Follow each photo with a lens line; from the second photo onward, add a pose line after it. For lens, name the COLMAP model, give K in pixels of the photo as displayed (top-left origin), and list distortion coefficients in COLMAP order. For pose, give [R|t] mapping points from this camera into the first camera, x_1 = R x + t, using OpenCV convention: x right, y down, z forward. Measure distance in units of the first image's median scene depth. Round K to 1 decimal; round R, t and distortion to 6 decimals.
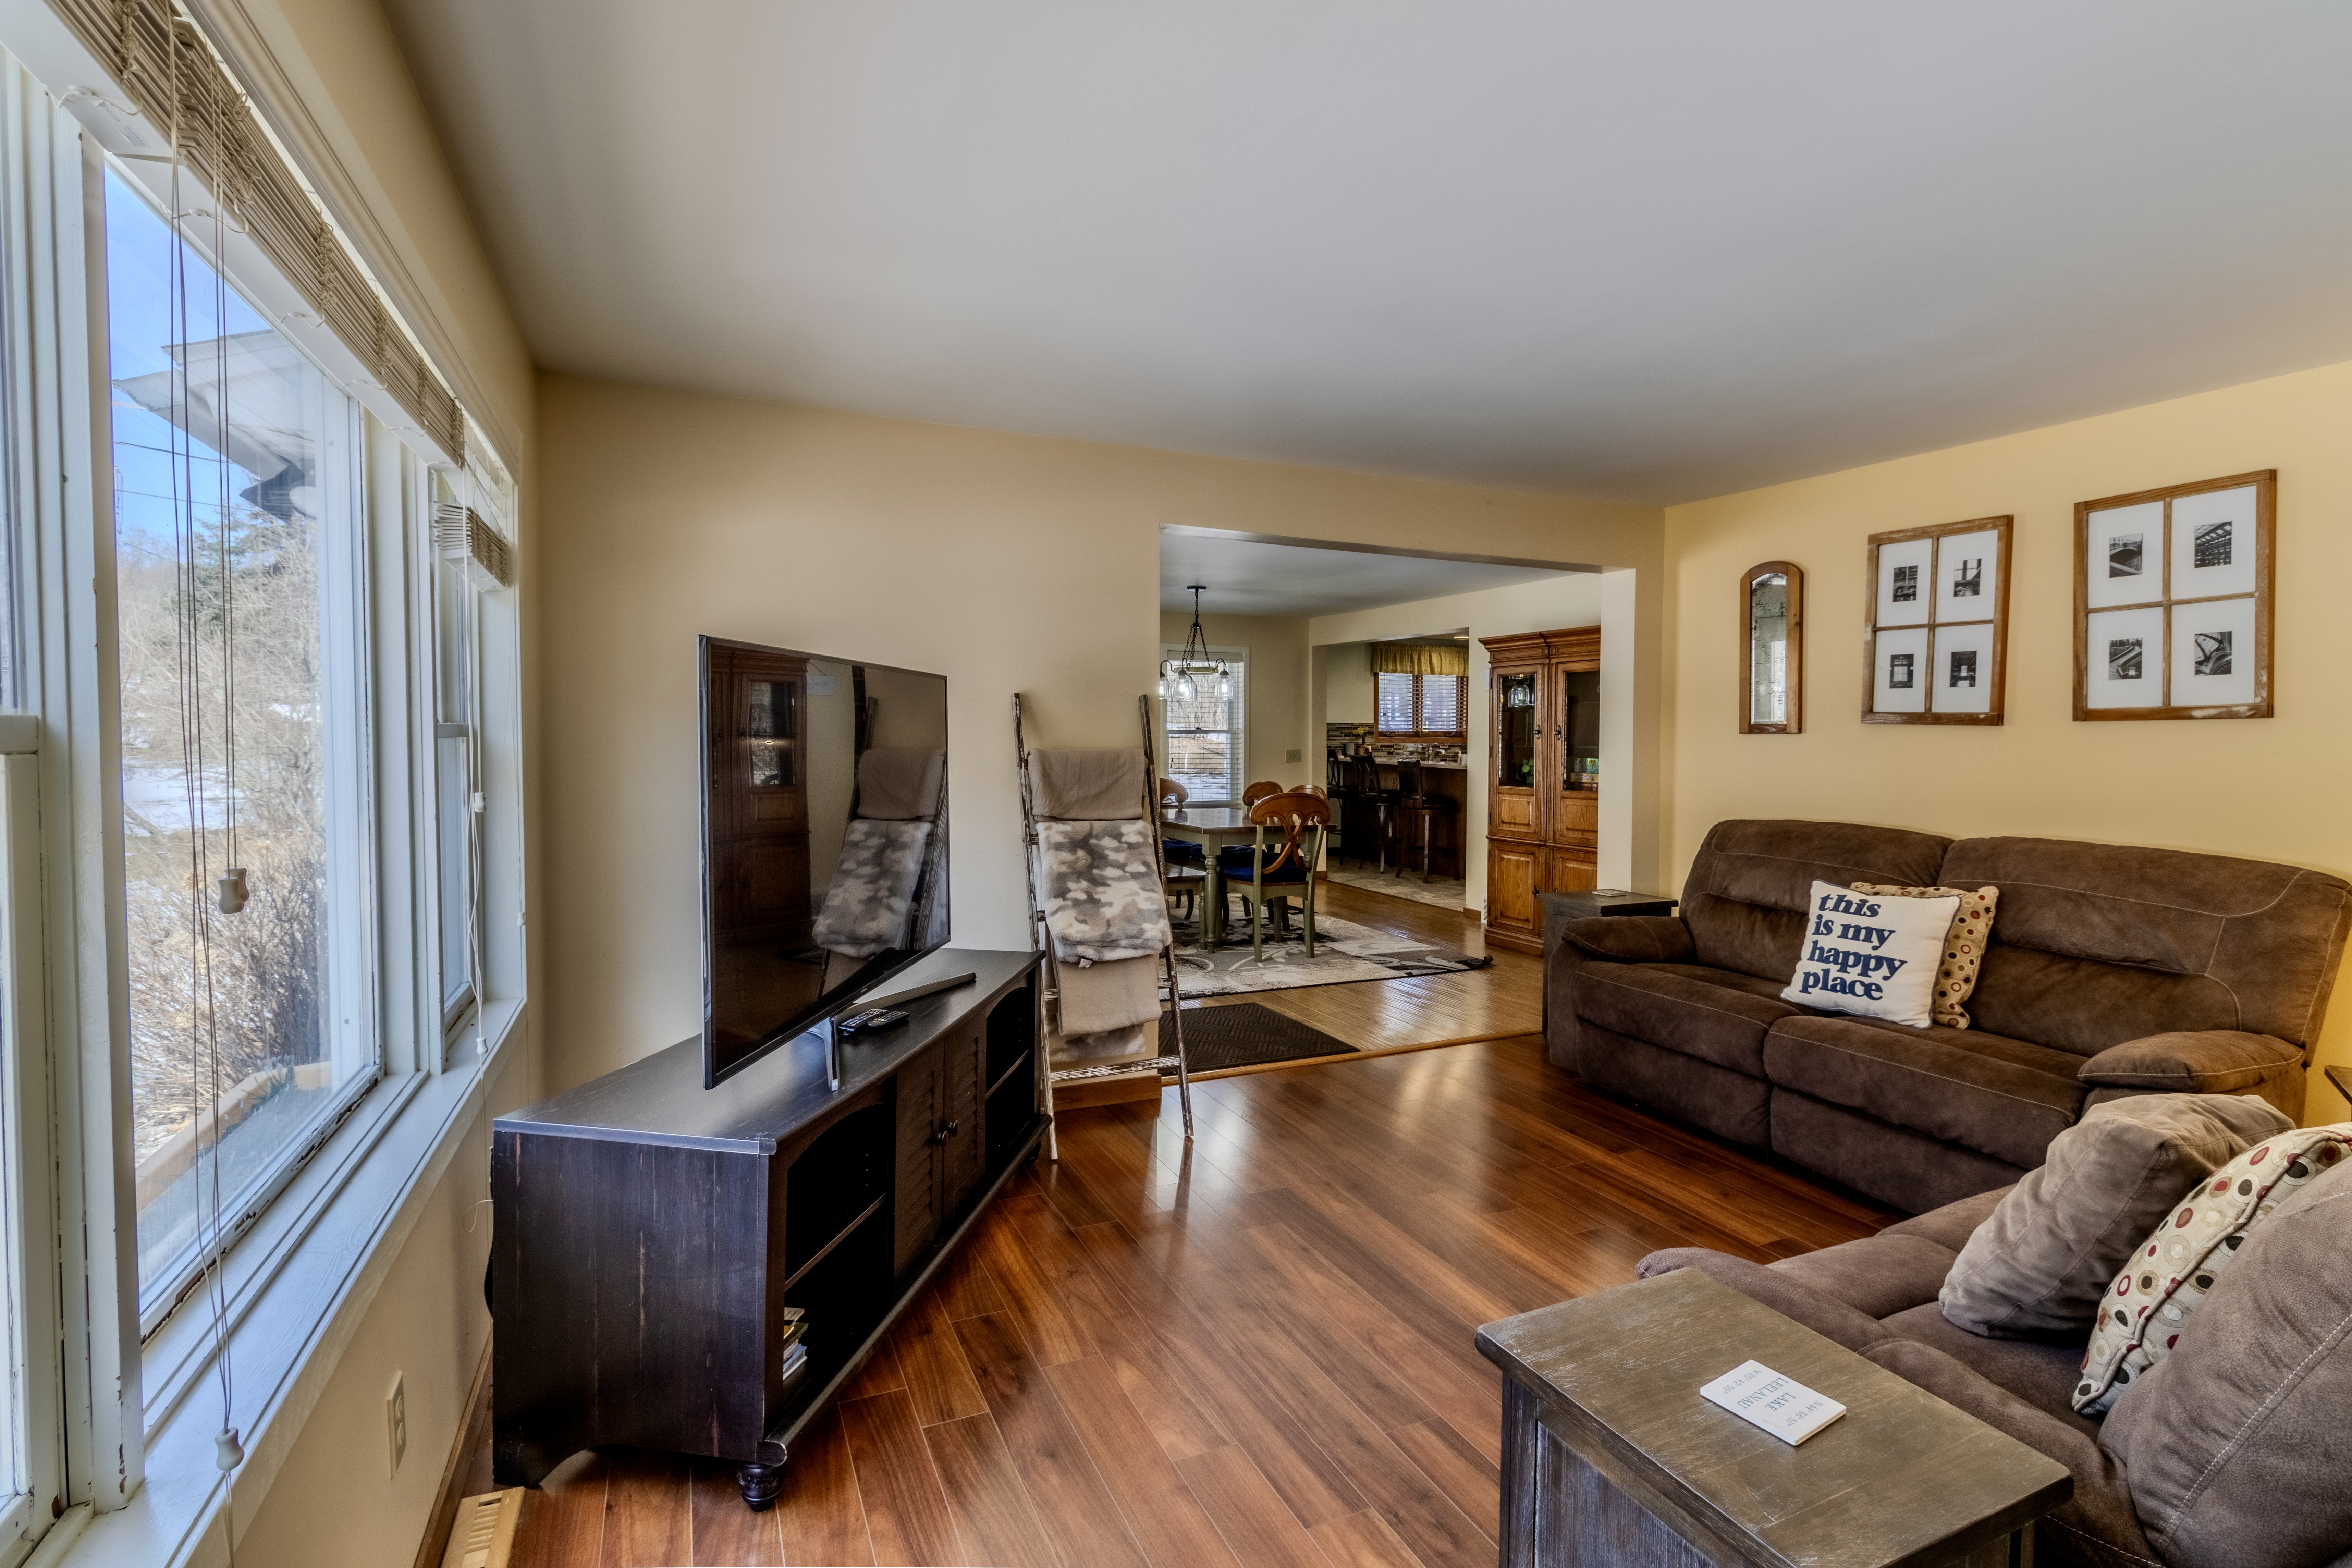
lens RADIAL K [[1097.5, 0, 1177.1], [0, 1097.5, 776.0], [0, 0, 1]] dist [-0.001868, 0.001188]
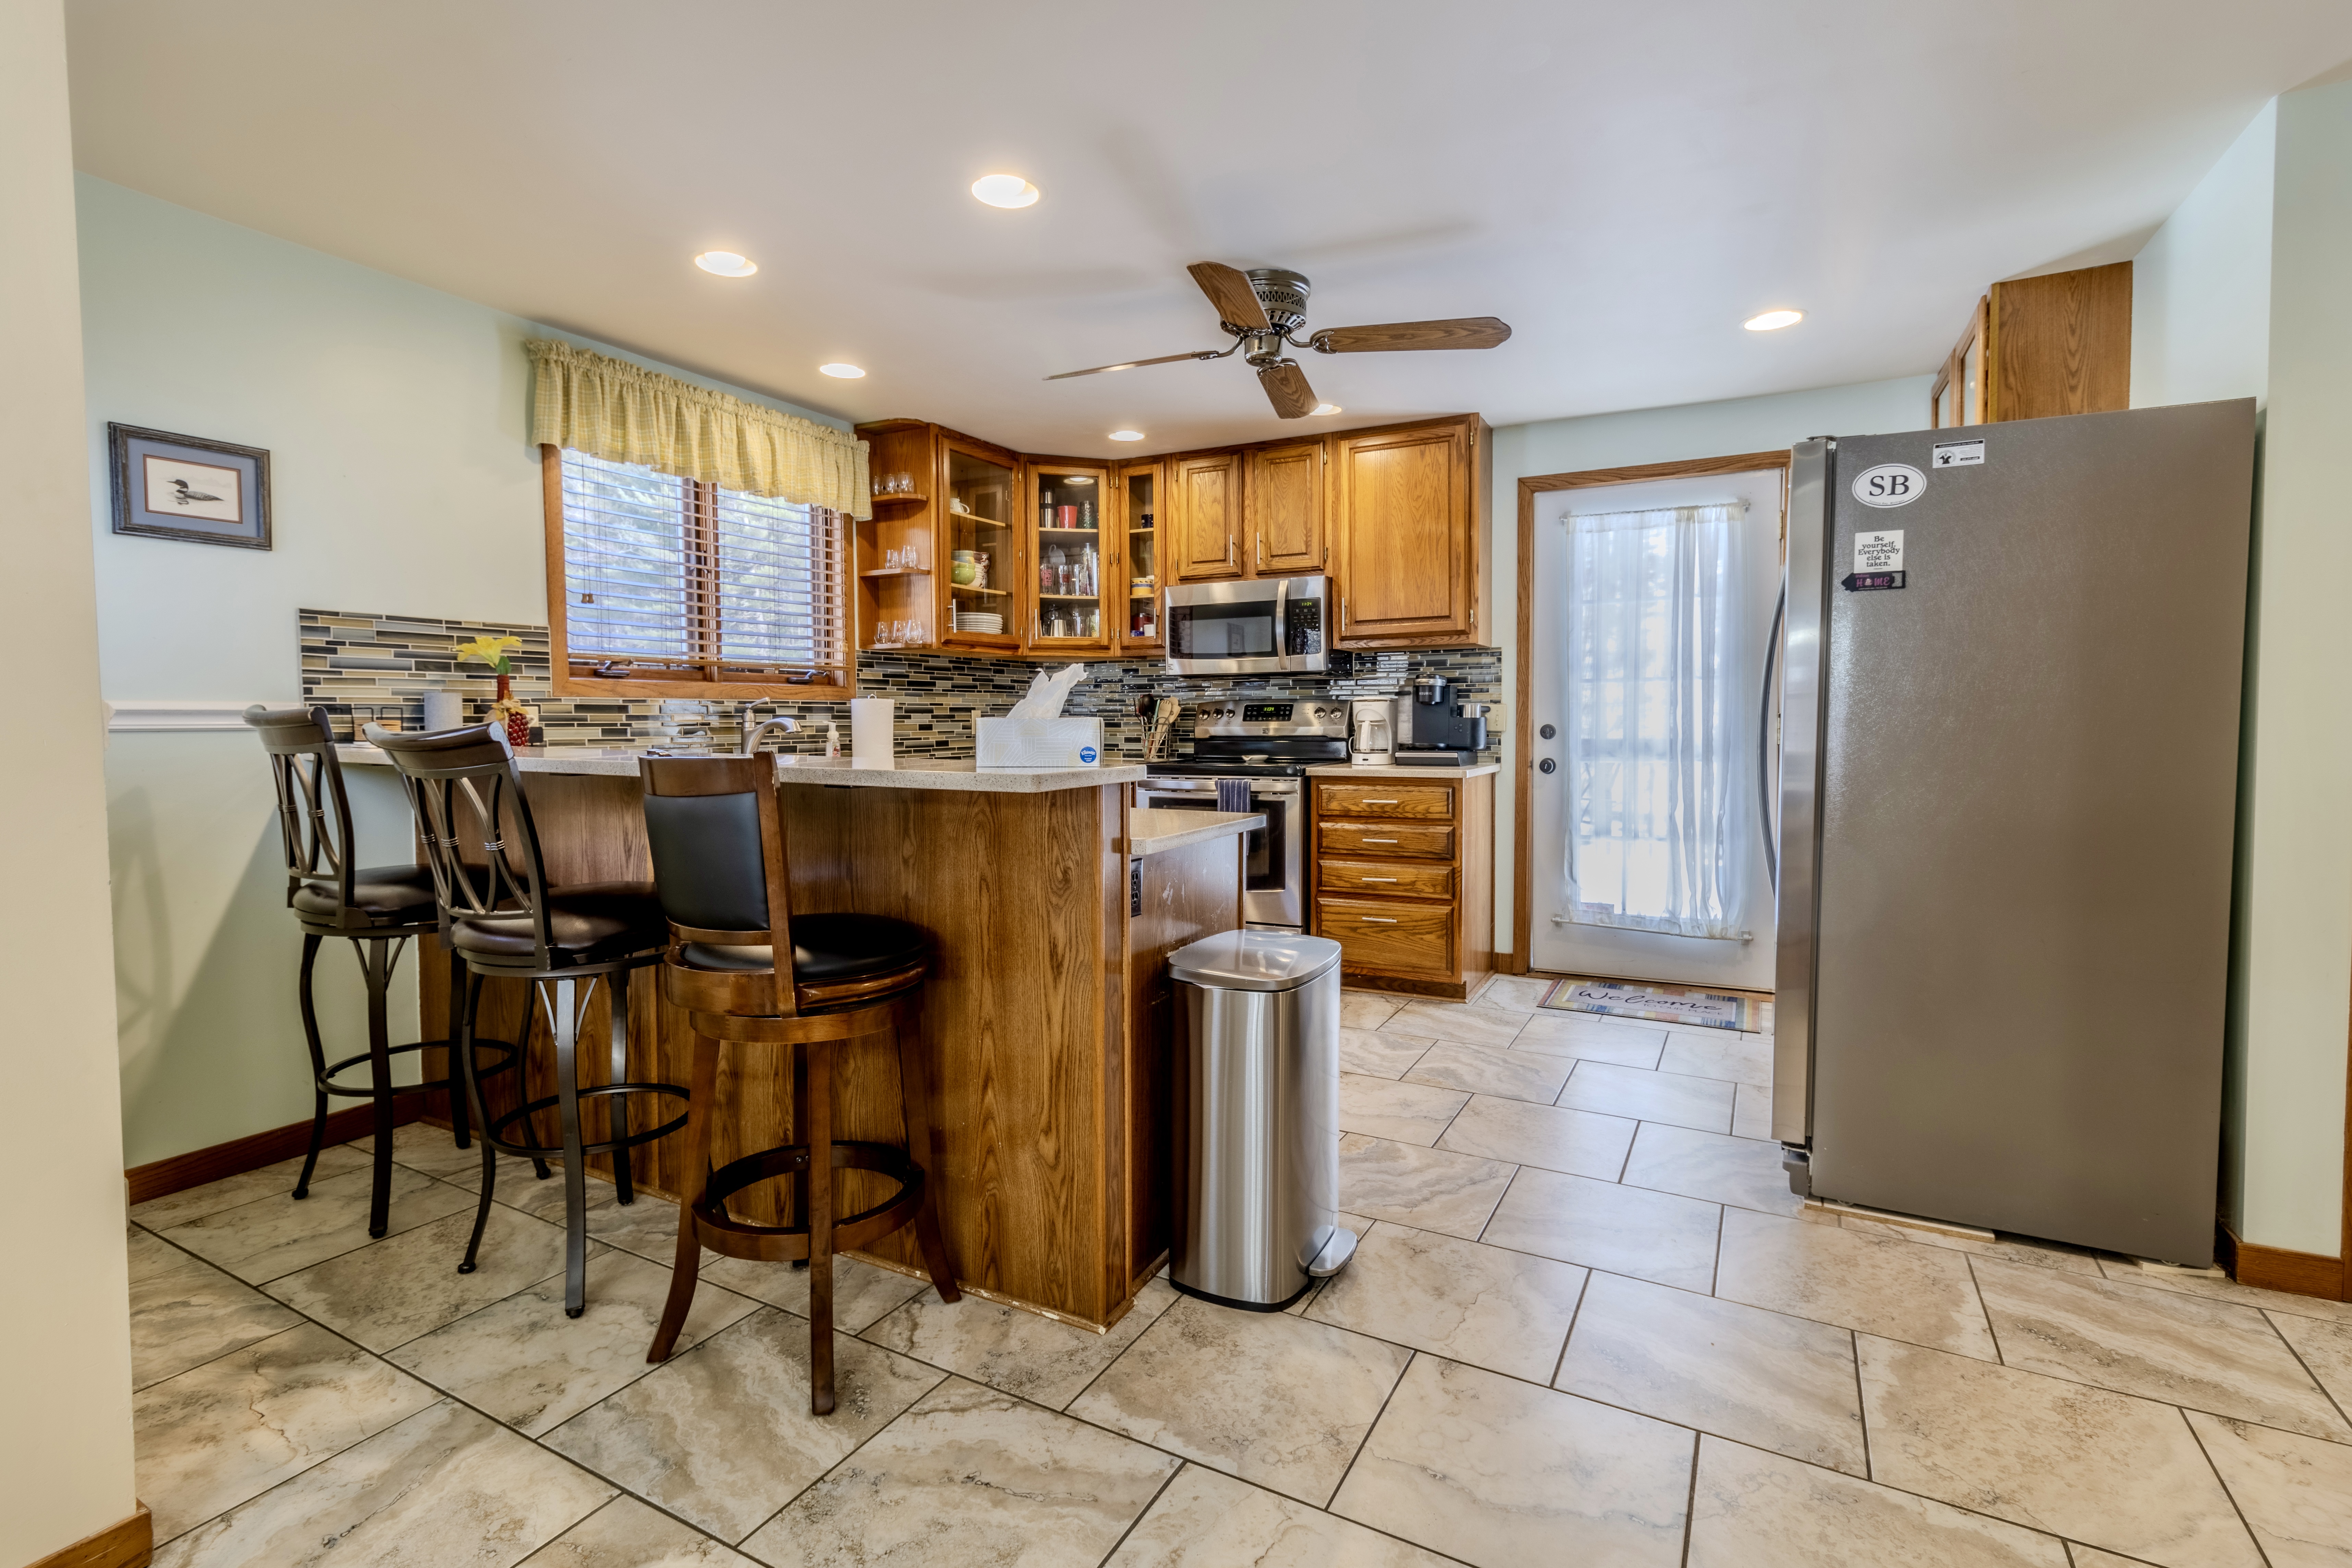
lens RADIAL K [[1097.5, 0, 1169.0], [0, 1097.5, 768.8], [0, 0, 1]] dist [-0.001868, 0.001188]
pose [[0.798657, -0.029210, 0.601077, 0.136189], [0.020294, 0.999560, 0.021610, -0.013747], [-0.601444, -0.005061, 0.798899, 0.673647]]
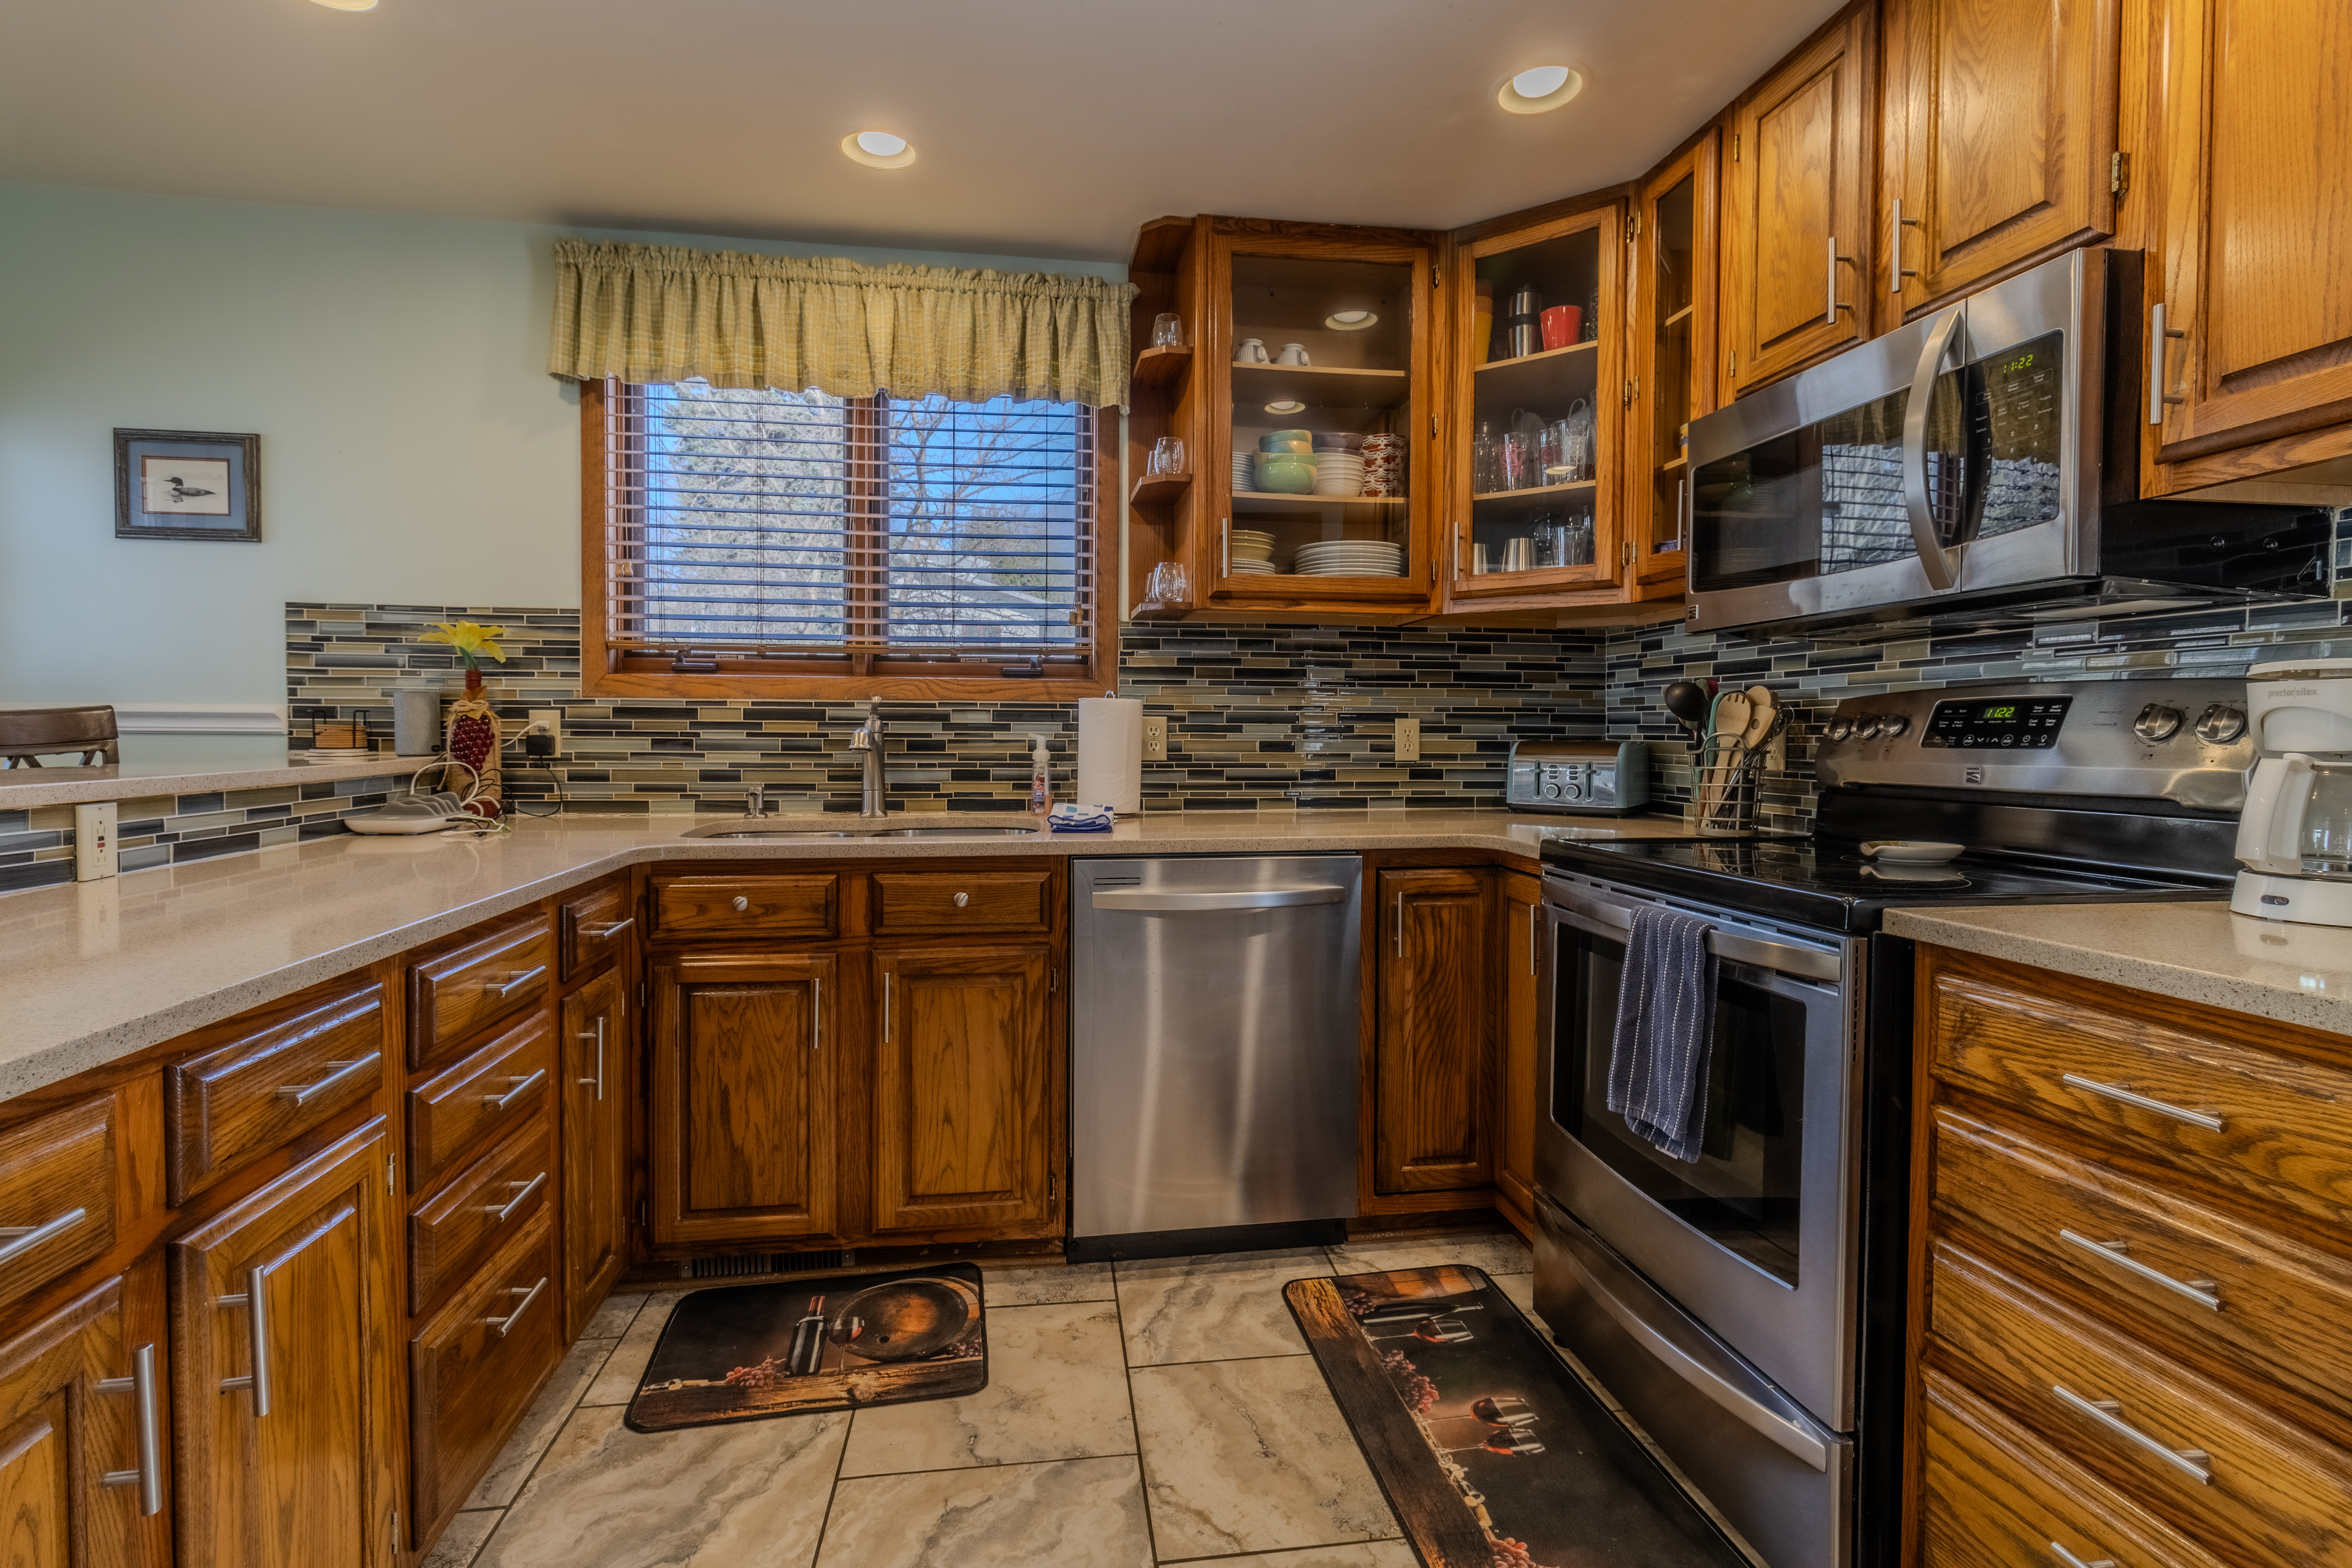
lens RADIAL K [[1097.5, 0, 1155.7], [0, 1097.5, 756.1], [0, 0, 1]] dist [-0.001868, 0.001188]
pose [[0.958920, 0.014947, -0.283282, 0.358824], [-0.017457, 0.999828, -0.006338, -0.018296], [0.283139, 0.011023, 0.959016, 0.818125]]
